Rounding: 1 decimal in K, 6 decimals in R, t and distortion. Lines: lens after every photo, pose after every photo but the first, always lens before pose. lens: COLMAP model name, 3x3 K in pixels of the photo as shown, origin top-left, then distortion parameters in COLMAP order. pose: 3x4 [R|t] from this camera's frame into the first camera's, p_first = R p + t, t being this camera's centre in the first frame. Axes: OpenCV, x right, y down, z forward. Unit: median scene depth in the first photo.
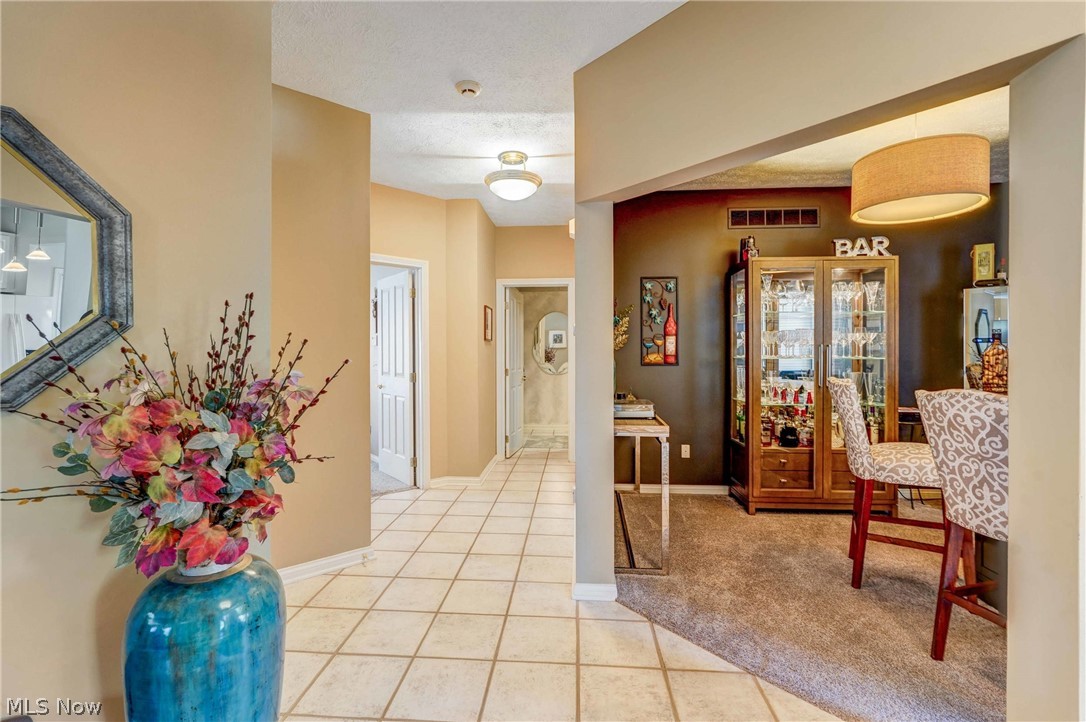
lens RADIAL K [[483.9, 0, 540.1], [0, 483.9, 356.4], [0, 0, 1]] dist [-0.011463, 0.005882]
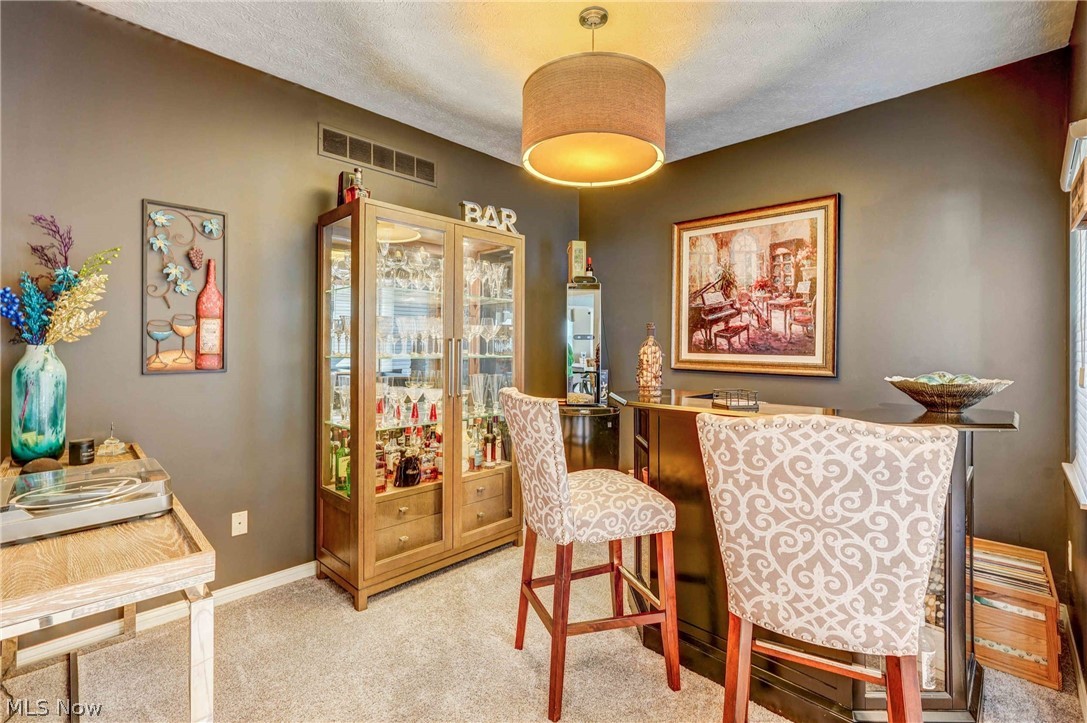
lens RADIAL K [[484.3, 0, 541.5], [0, 484.3, 343.2], [0, 0, 1]] dist [-0.011463, 0.005882]
pose [[0.639559, 0.010286, 0.768673, 0.133643], [0.003911, 0.999854, -0.016635, -0.005808], [-0.768732, 0.013645, 0.639426, 0.536415]]
